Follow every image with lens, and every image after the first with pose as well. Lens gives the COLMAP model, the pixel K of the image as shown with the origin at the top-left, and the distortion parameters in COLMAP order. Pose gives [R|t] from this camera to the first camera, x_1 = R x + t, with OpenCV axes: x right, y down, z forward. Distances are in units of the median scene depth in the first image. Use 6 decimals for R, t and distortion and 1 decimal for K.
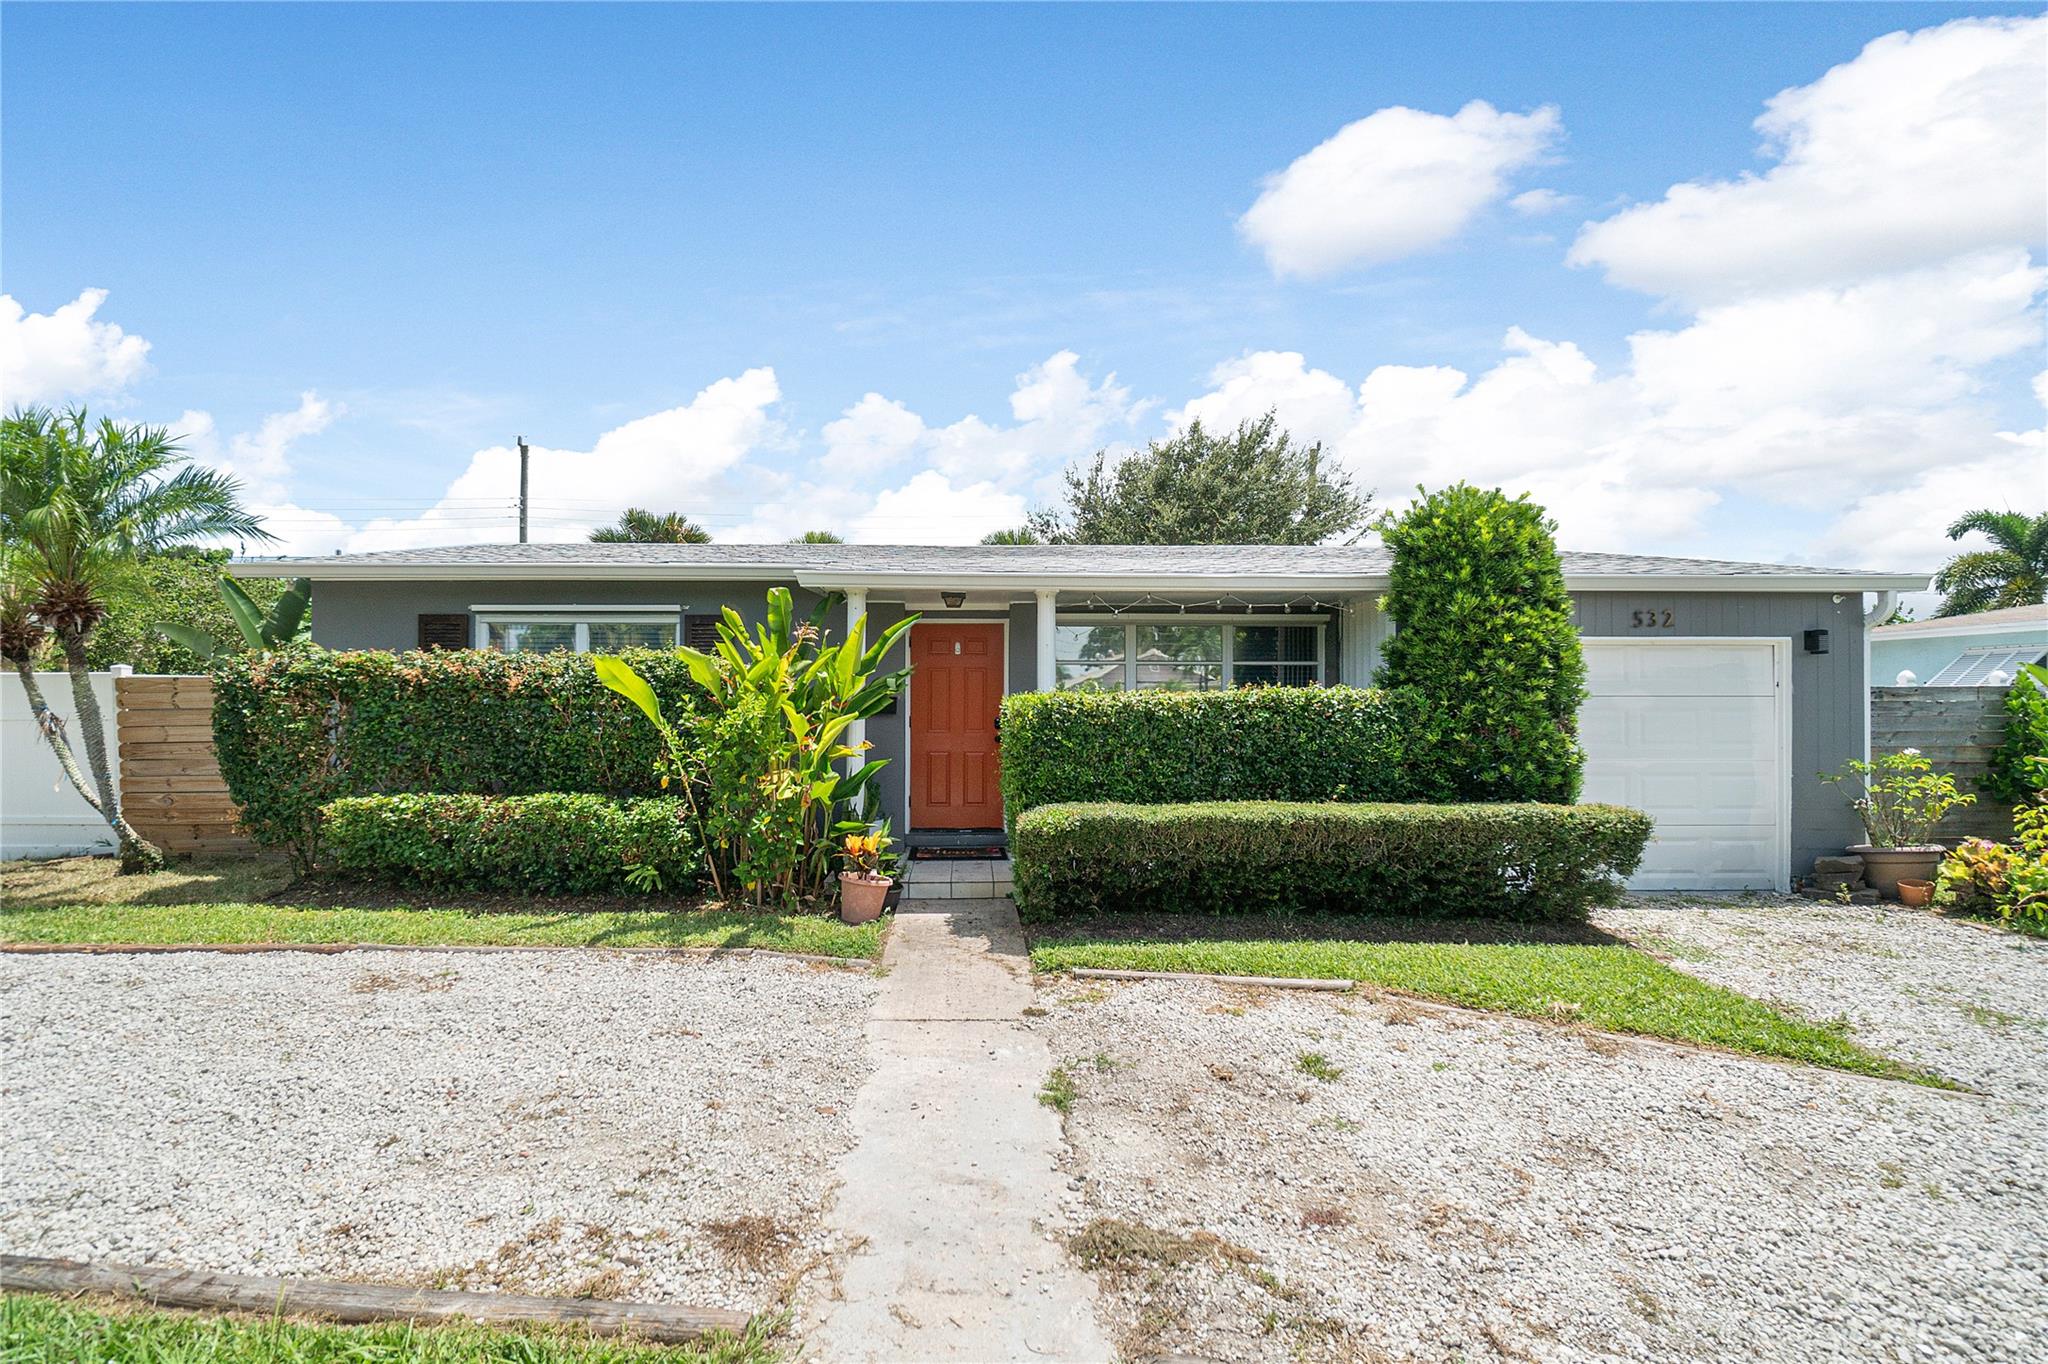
lens RADIAL K [[798.5, 0, 1024.1], [0, 798.5, 702.7], [0, 0, 1]] dist [-0.002787, -0.000175]
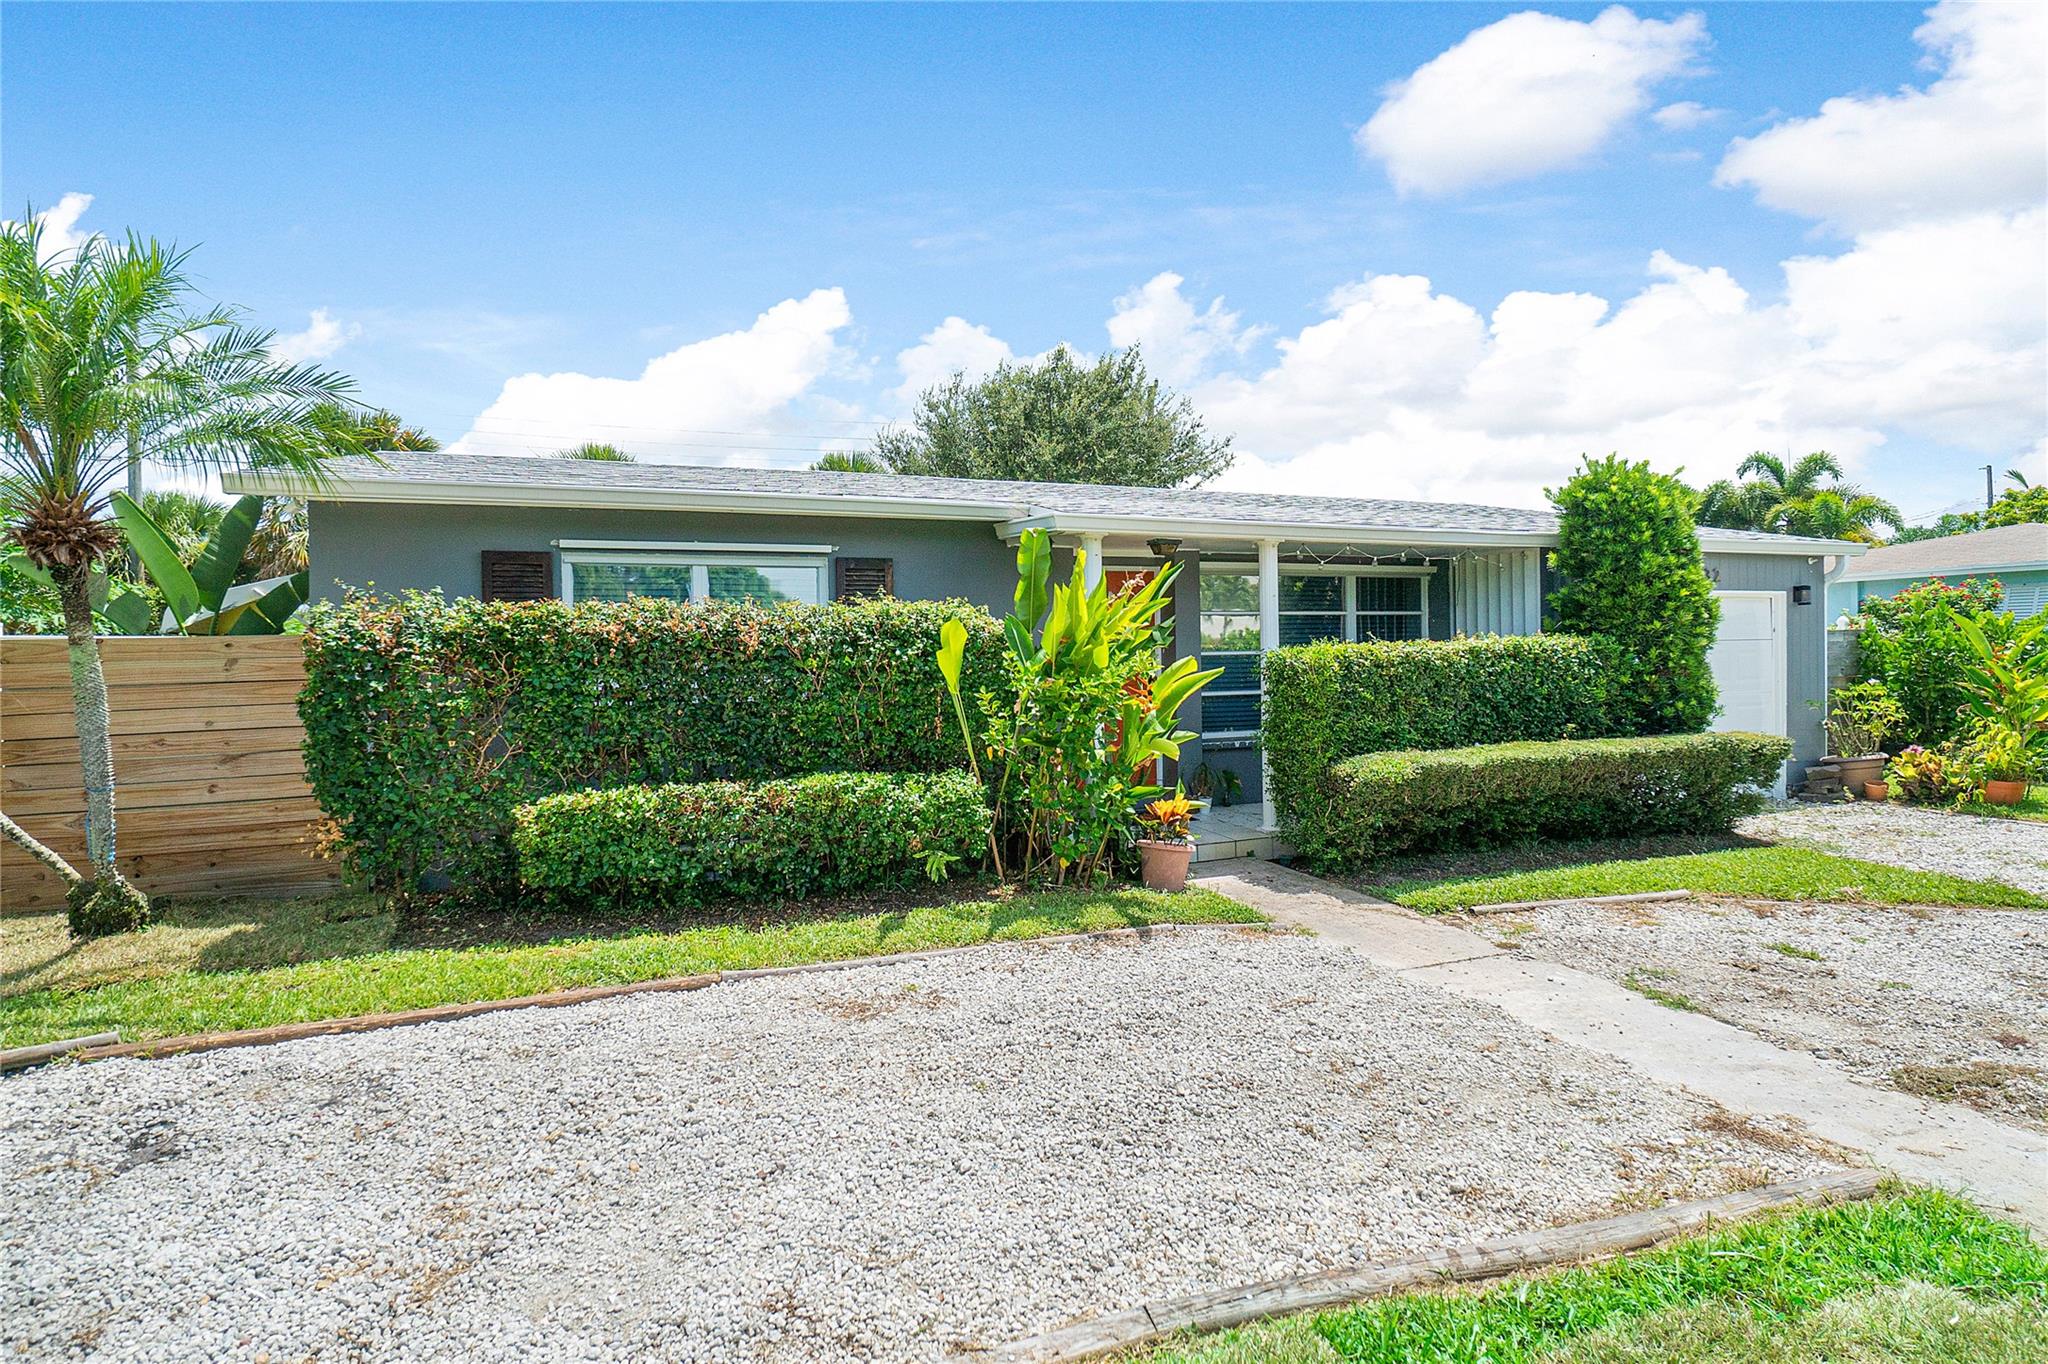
lens RADIAL K [[909.4, 0, 1019.5], [0, 909.4, 665.7], [0, 0, 1]] dist [-0.004271, -0.000154]
pose [[0.949487, -0.020778, 0.313119, -0.711057], [0.016686, 0.999737, 0.015744, -0.010654], [-0.313364, -0.009724, 0.949583, 0.043225]]
